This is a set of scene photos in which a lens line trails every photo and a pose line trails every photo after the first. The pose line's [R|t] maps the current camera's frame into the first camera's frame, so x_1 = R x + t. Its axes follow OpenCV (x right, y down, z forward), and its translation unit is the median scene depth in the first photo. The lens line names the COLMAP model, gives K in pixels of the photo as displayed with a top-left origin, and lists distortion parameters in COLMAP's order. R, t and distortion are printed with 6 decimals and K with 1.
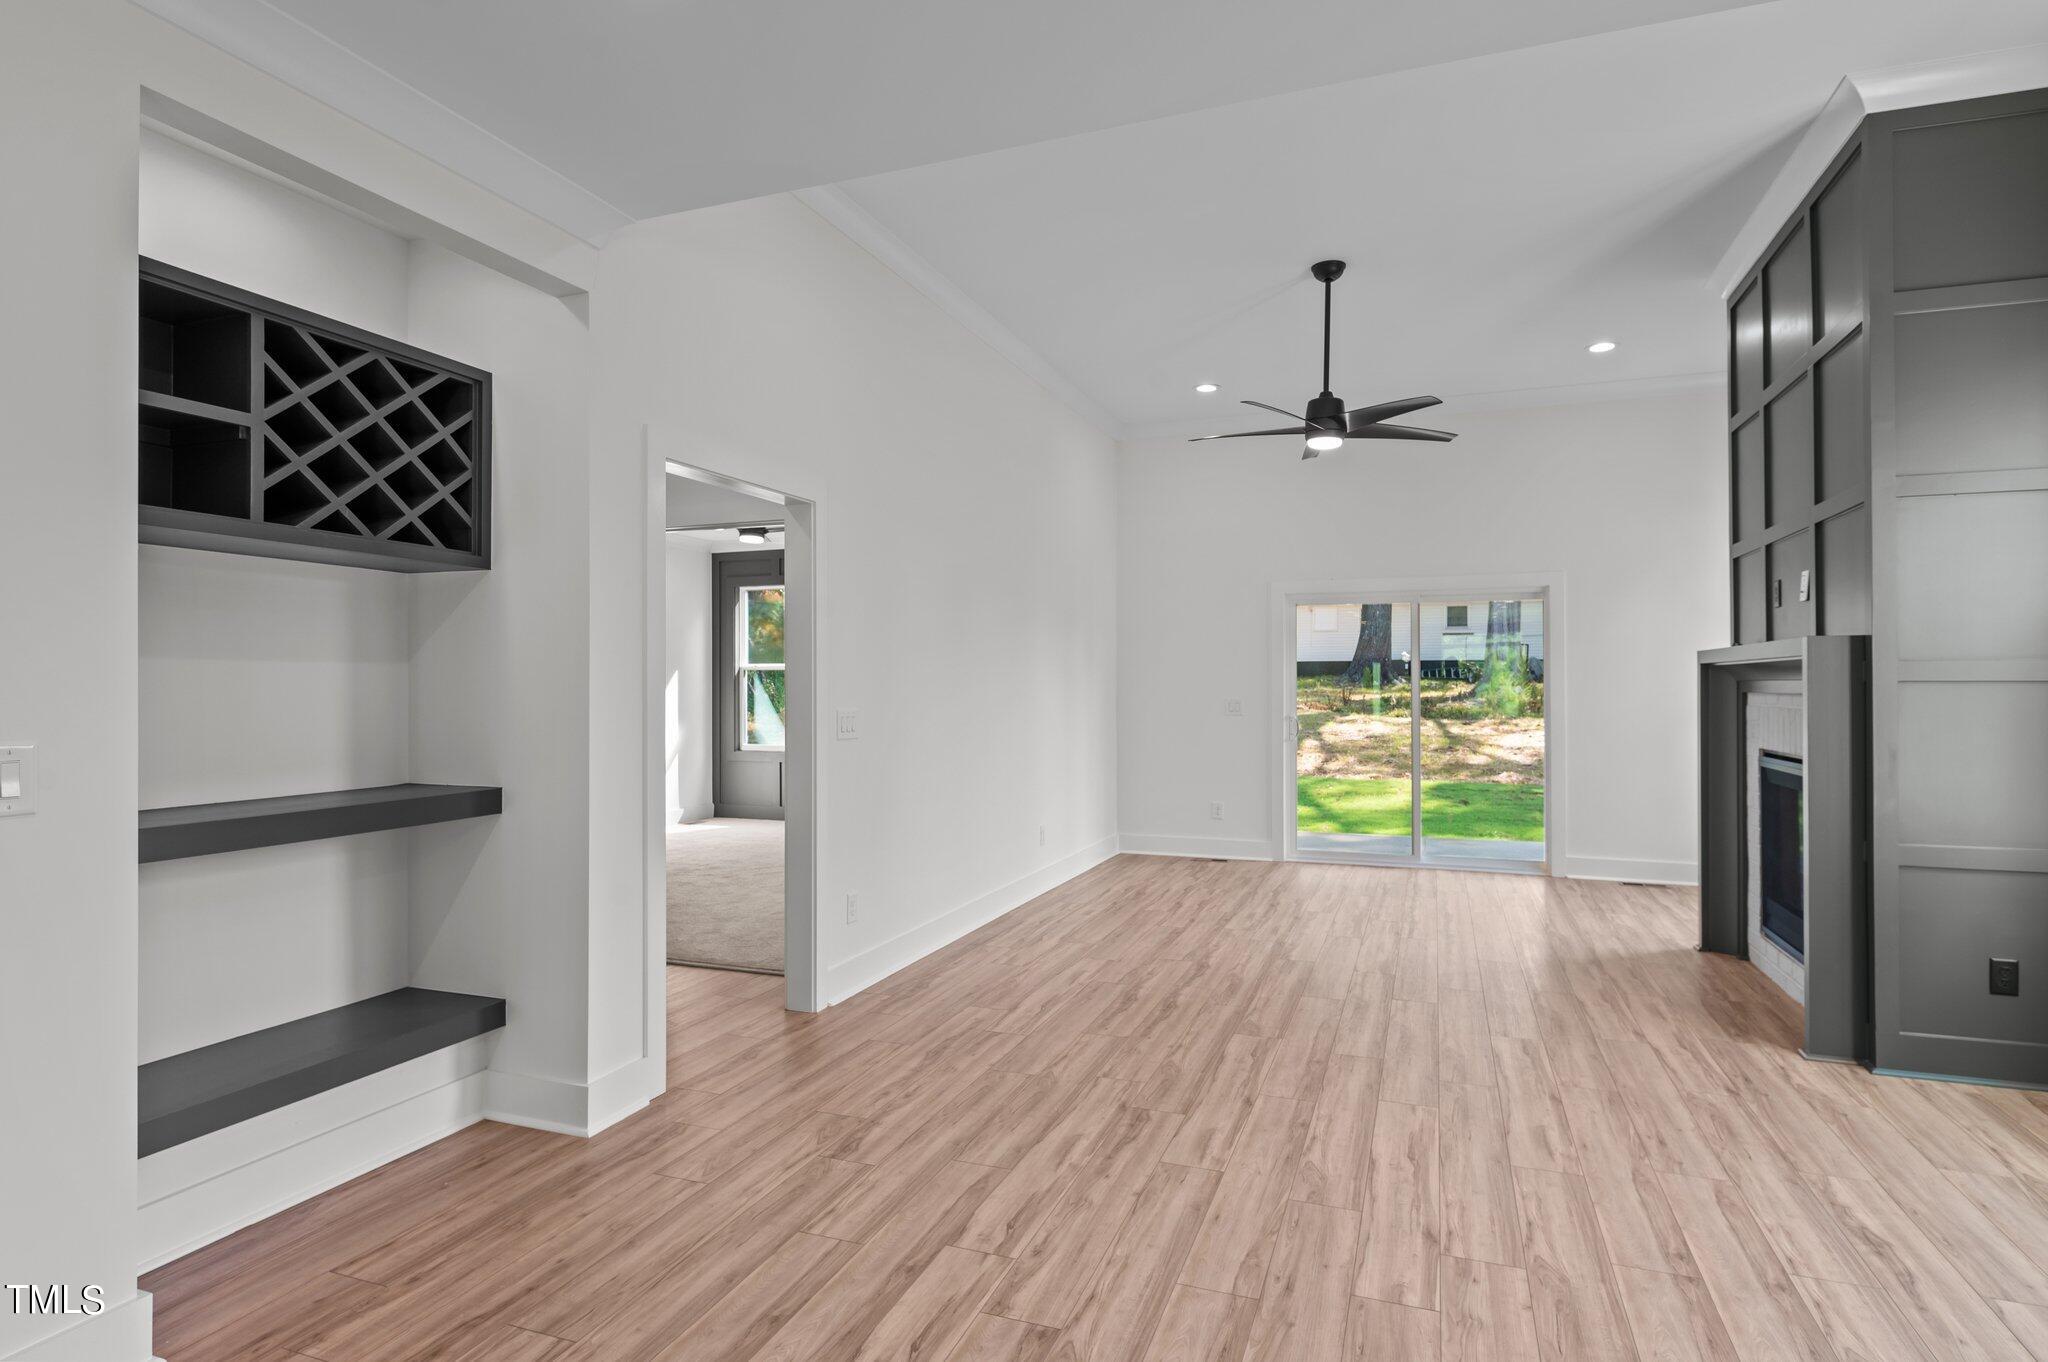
lens RADIAL K [[1107.4, 0, 1030.8], [0, 1107.4, 678.7], [0, 0, 1]] dist [0.017007, 0.000007]
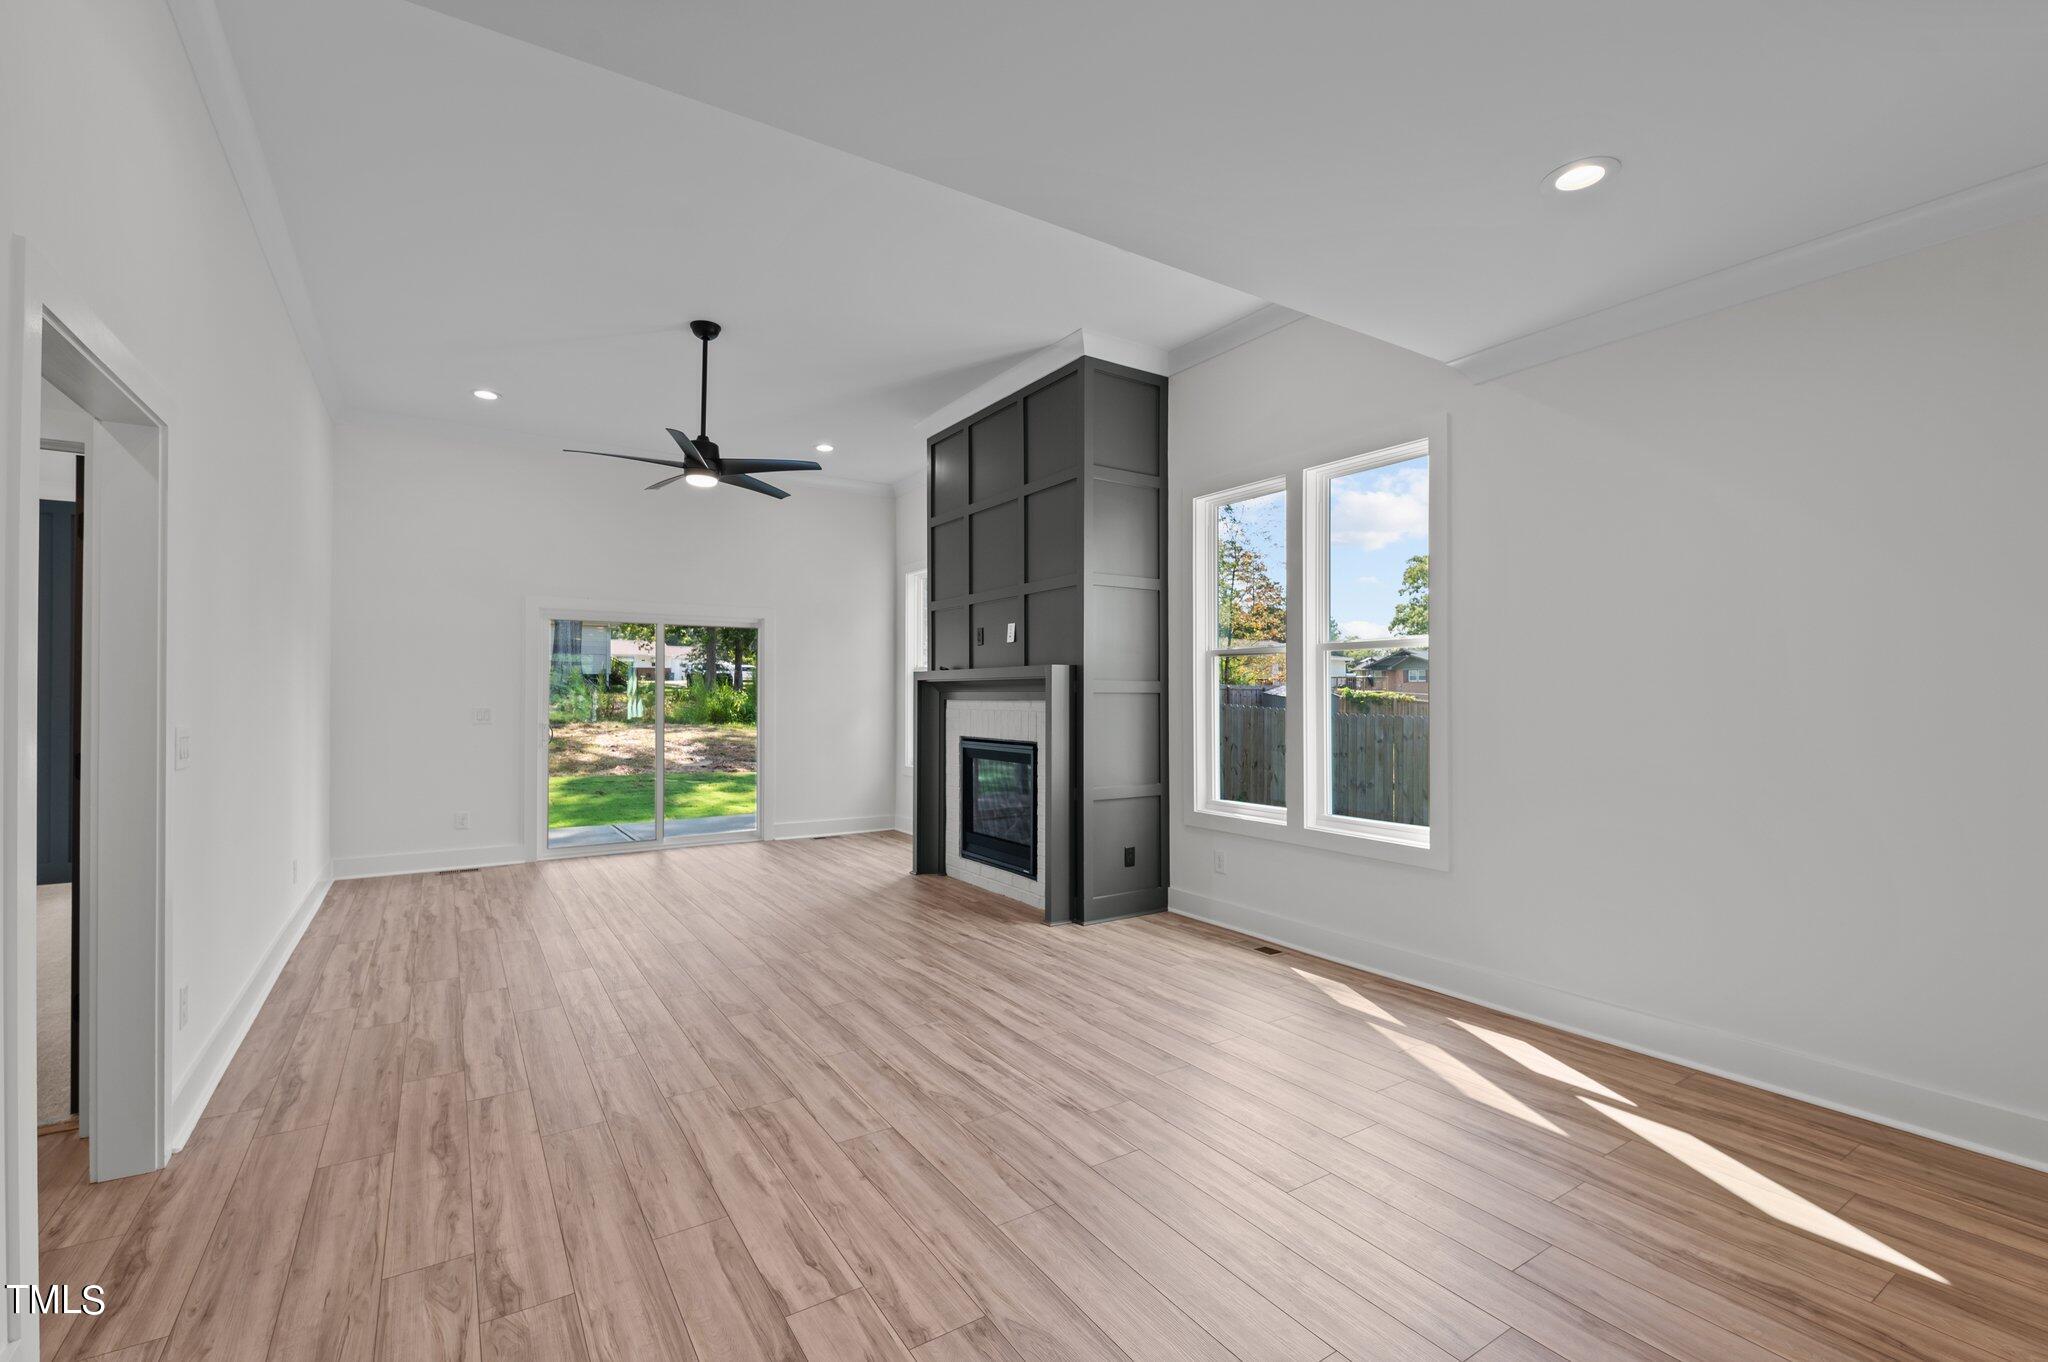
lens RADIAL K [[876.9, 0, 1015.1], [0, 876.9, 687.2], [0, 0, 1]] dist [0.004317, -0.001923]
pose [[0.596282, 0.009425, 0.802719, -0.348172], [-0.006187, 0.999955, -0.007145, 0.004390], [-0.802751, -0.000706, 0.596314, 0.279084]]
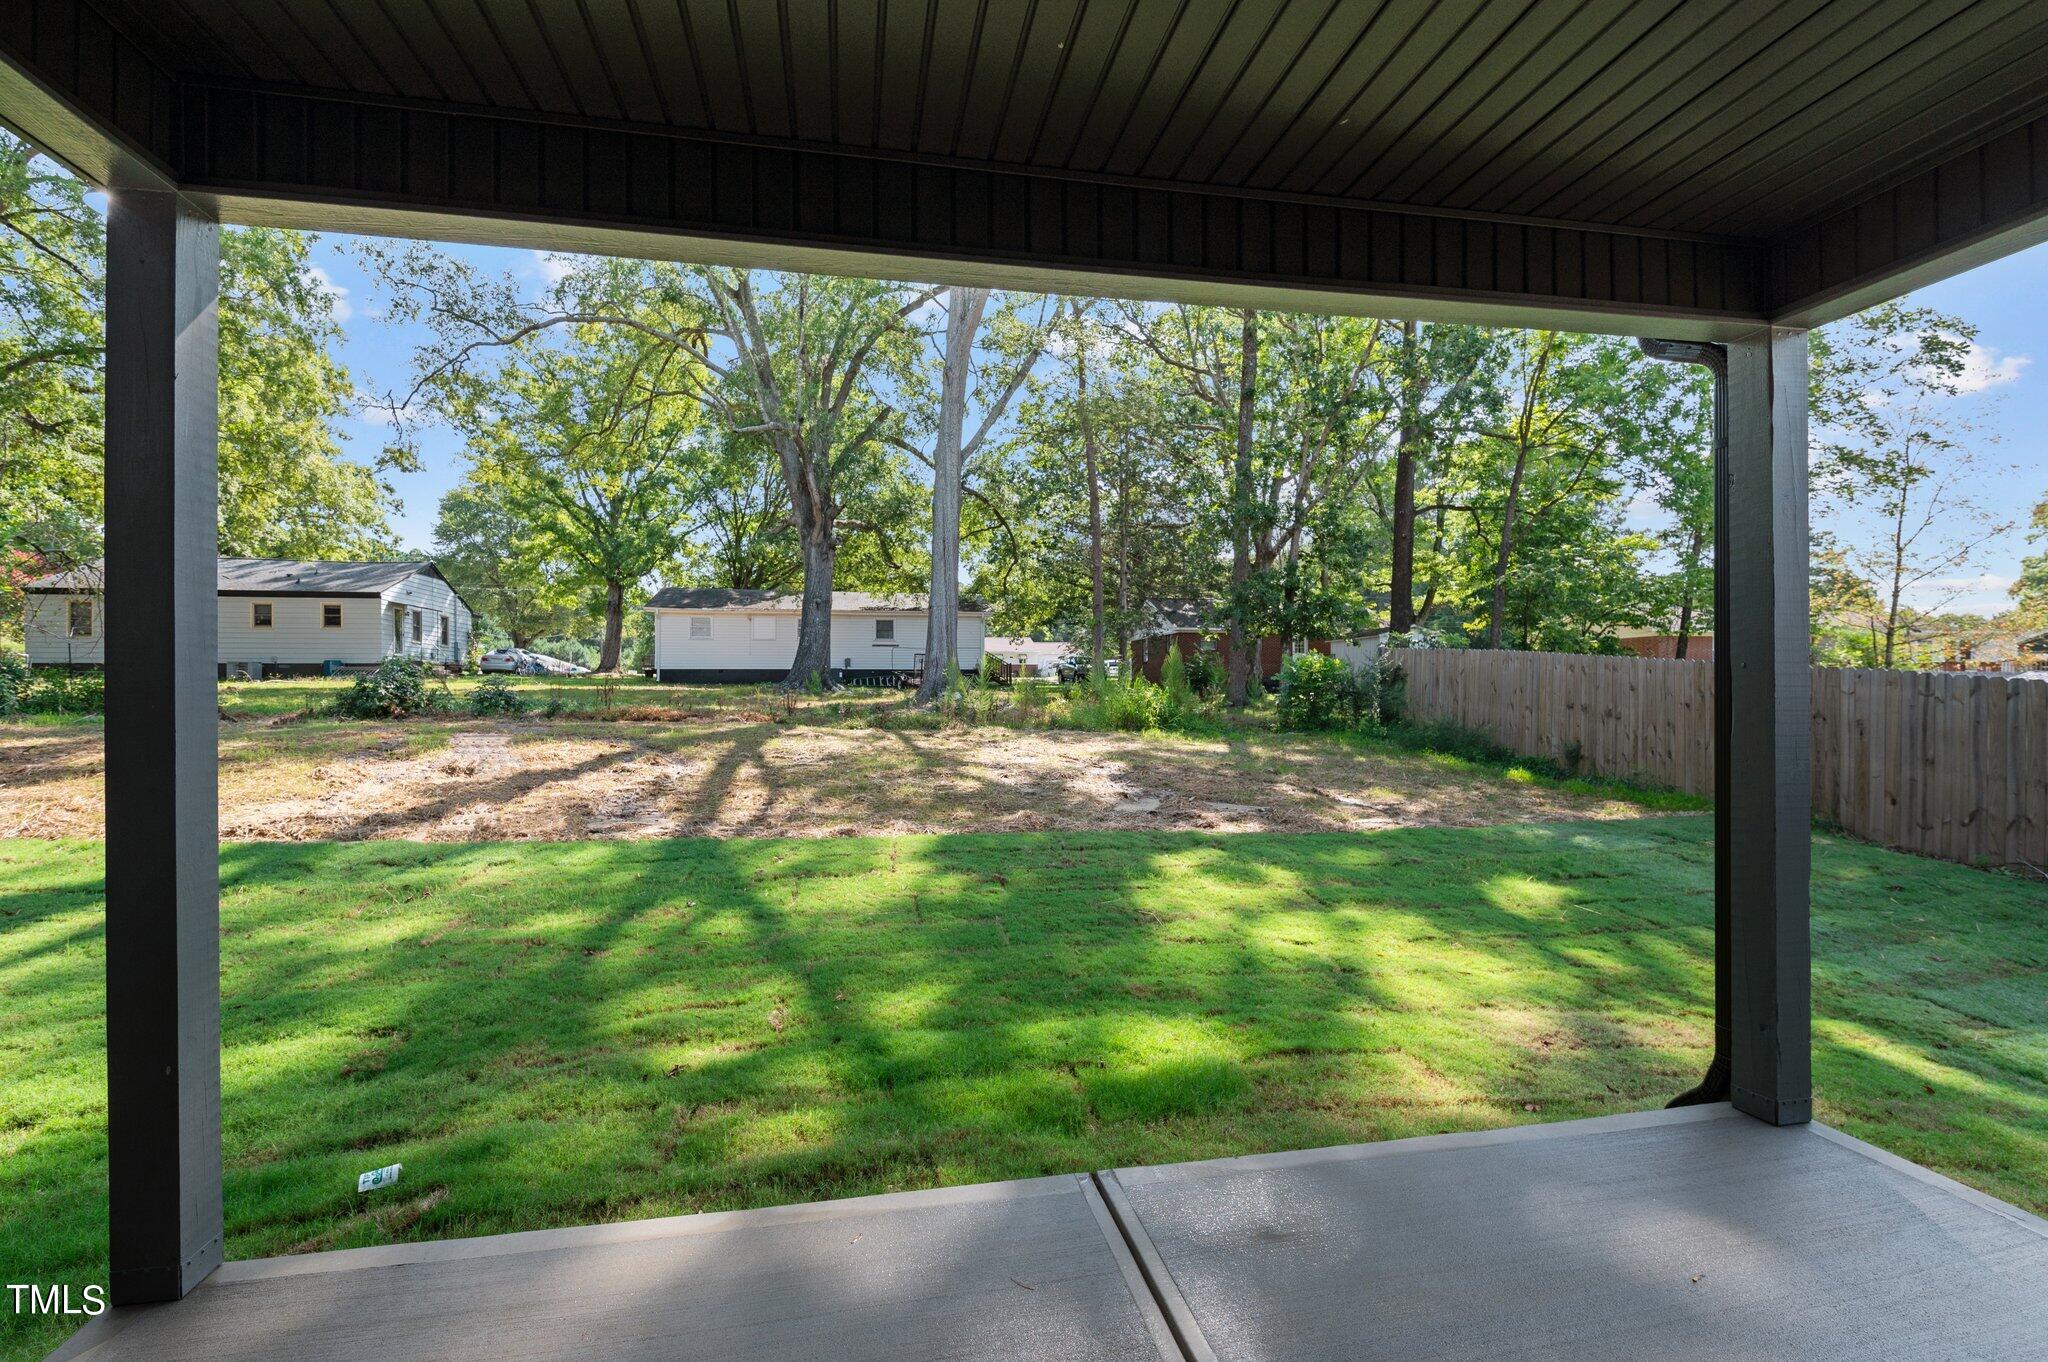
lens RADIAL K [[876.9, 0, 1042.4], [0, 876.9, 693.0], [0, 0, 1]] dist [0.004317, -0.001923]
pose [[0.842886, -0.001025, 0.538092, 0.498058], [-0.001593, 0.999989, 0.004400, 0.022345], [-0.538090, -0.004566, 0.842875, 1.932825]]
